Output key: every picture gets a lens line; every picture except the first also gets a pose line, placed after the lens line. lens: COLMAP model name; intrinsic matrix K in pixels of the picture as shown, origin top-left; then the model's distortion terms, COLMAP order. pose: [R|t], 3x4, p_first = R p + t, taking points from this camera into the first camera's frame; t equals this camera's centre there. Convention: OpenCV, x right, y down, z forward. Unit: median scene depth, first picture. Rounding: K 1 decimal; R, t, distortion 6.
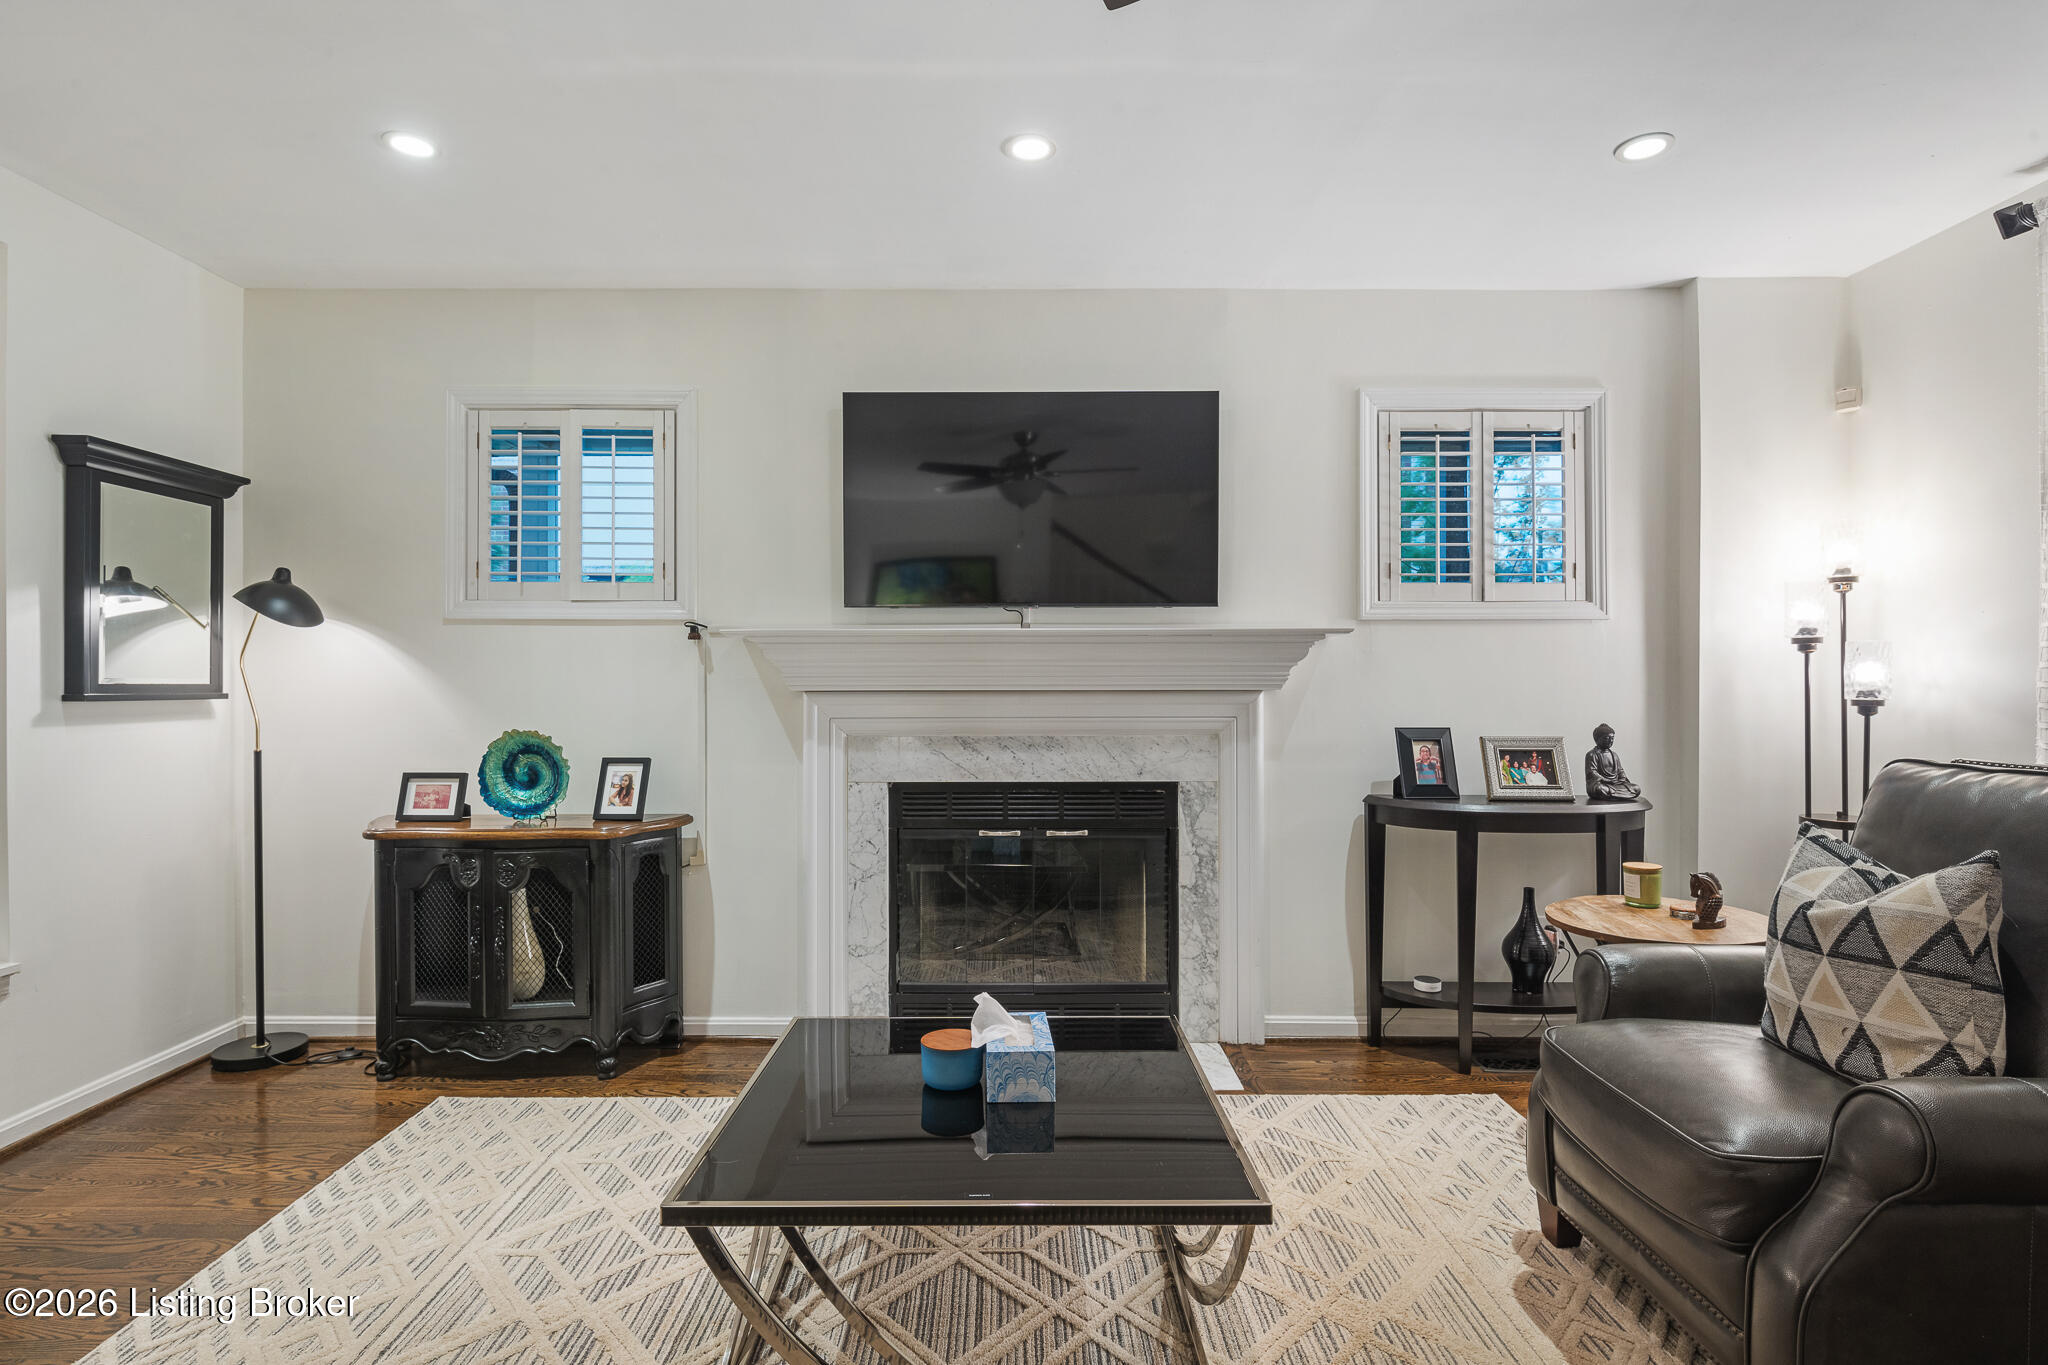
lens RADIAL K [[1024.6, 0, 1024.9], [0, 1024.6, 692.6], [0, 0, 1]] dist [-0.014749, -0.001454]
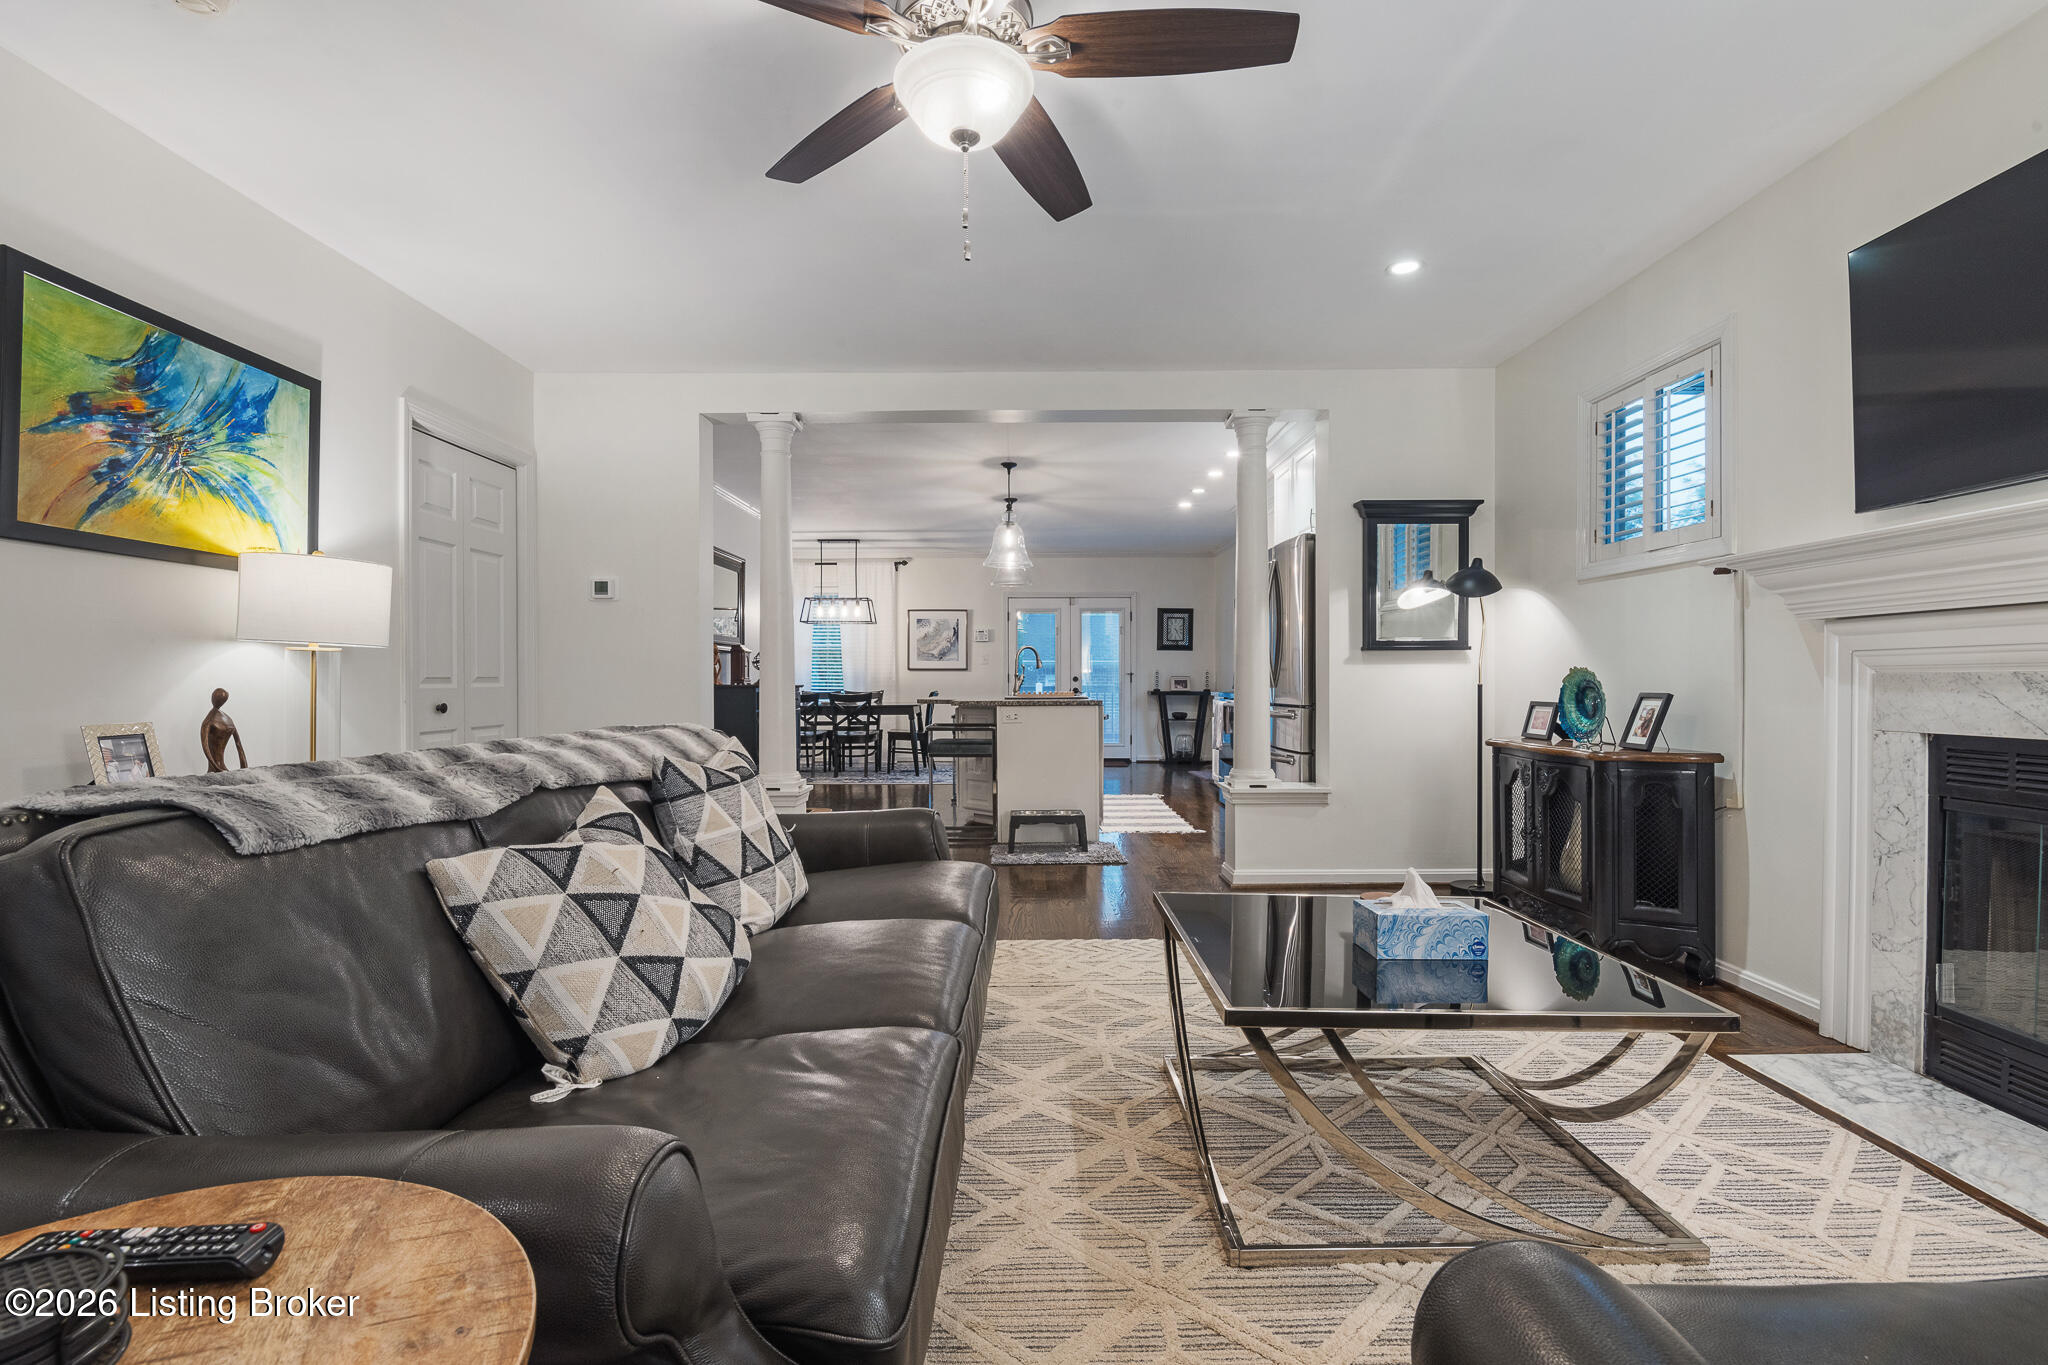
lens RADIAL K [[908.8, 0, 1022.9], [0, 908.8, 680.1], [0, 0, 1]] dist [-0.014140, -0.003318]
pose [[-0.008001, 0.001419, -0.999967, 0.560902], [-0.001957, 0.999997, 0.001435, 0.050683], [0.999966, 0.001968, -0.007998, 0.352446]]
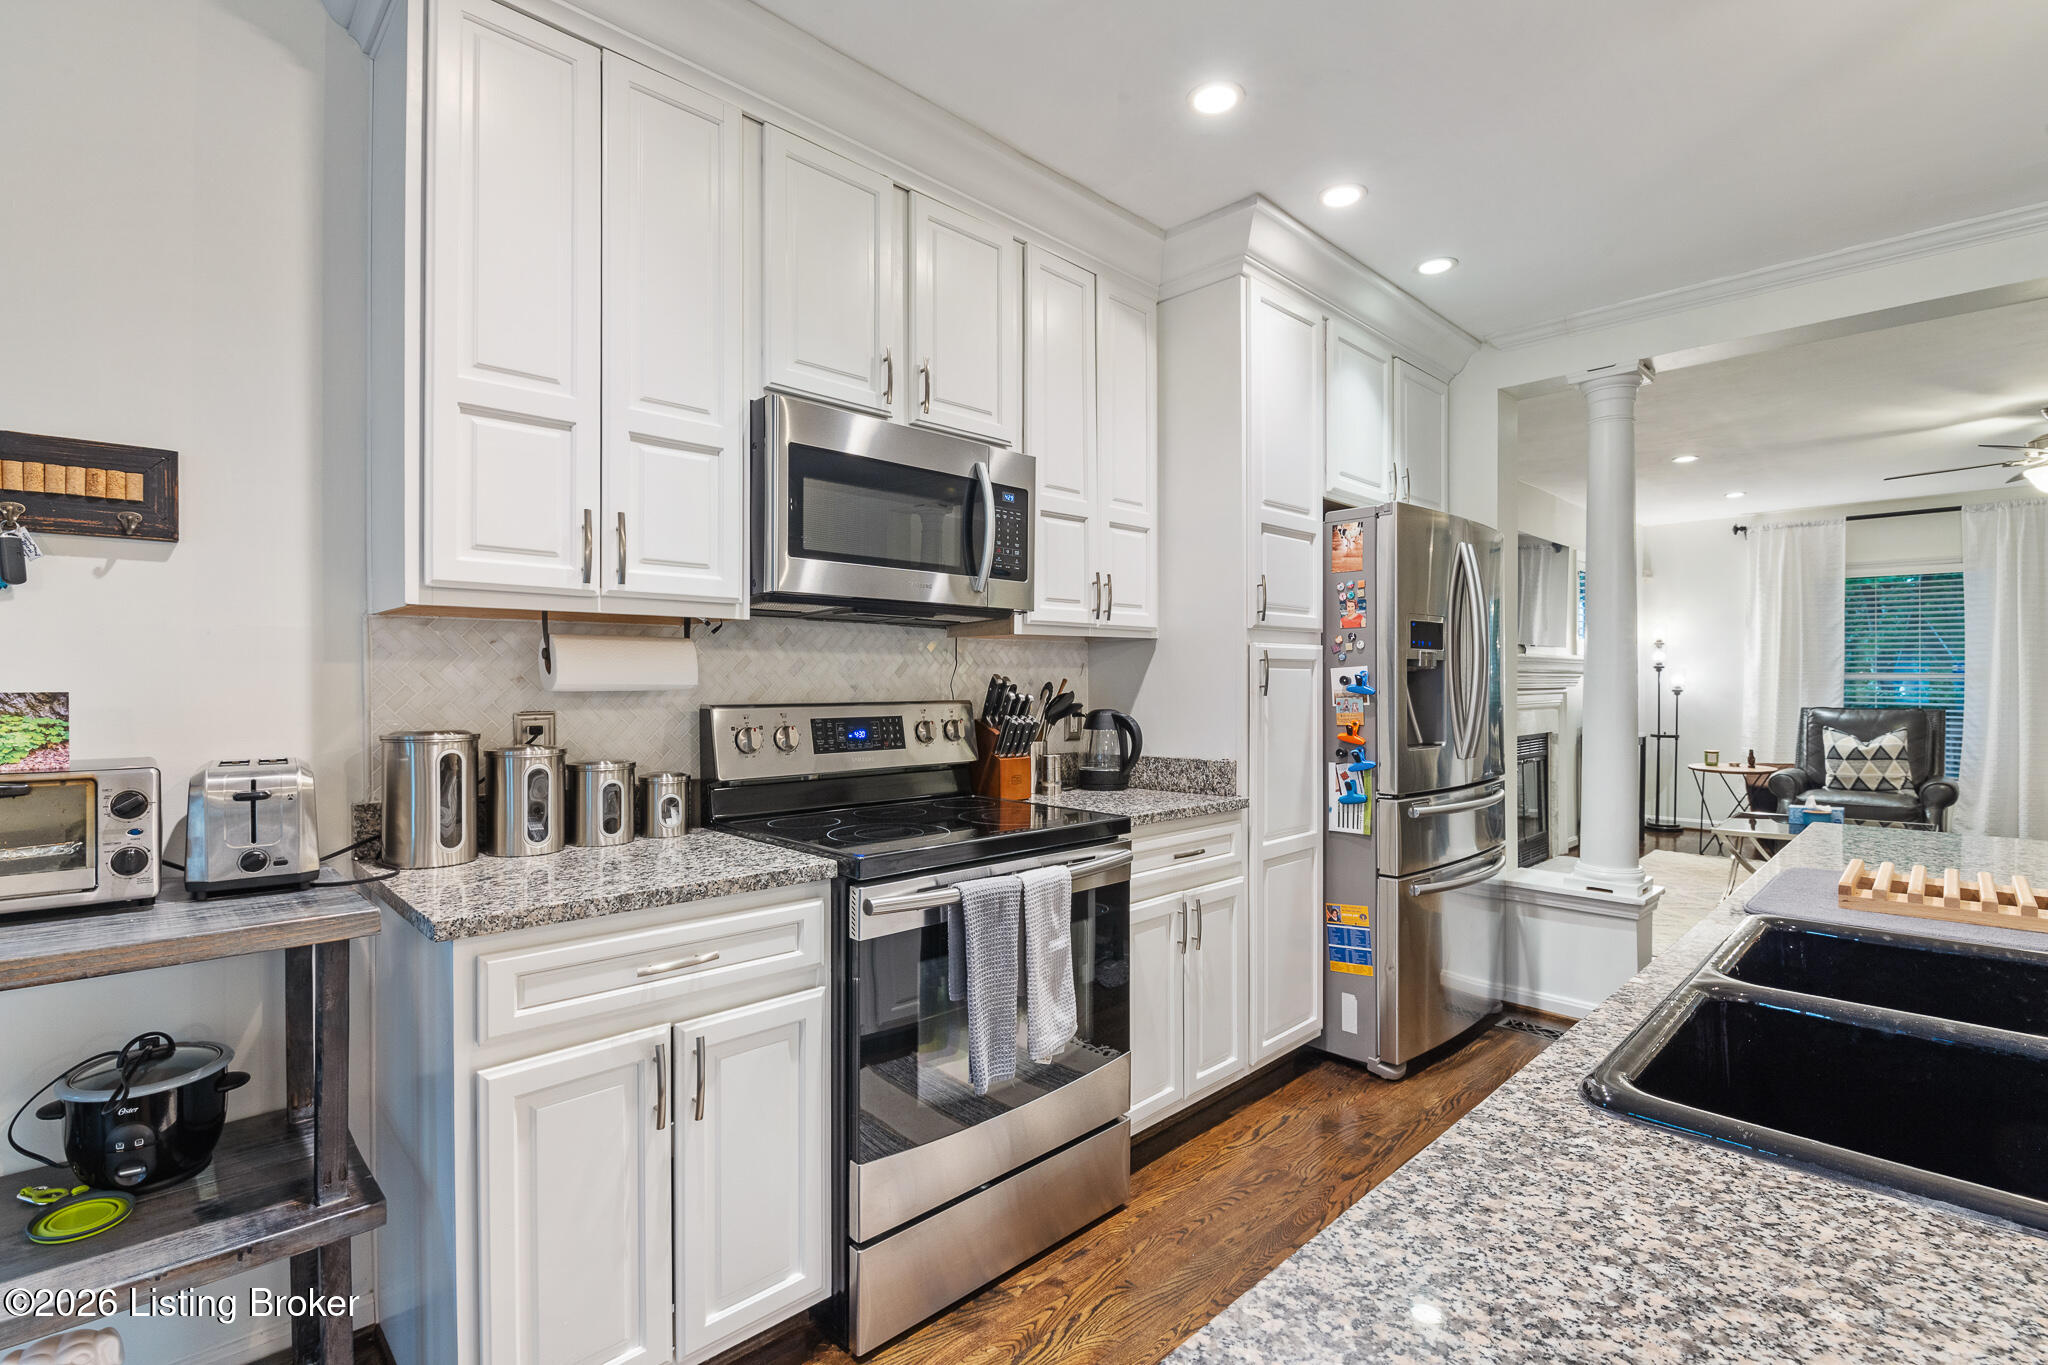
lens RADIAL K [[941.4, 0, 1017.5], [0, 941.4, 685.1], [0, 0, 1]] dist [-0.009607, -0.005032]
pose [[0.719141, -0.003381, 0.694856, -2.057020], [0.003470, 0.999993, 0.001275, -0.013436], [-0.694855, 0.001495, 0.719148, 0.400082]]
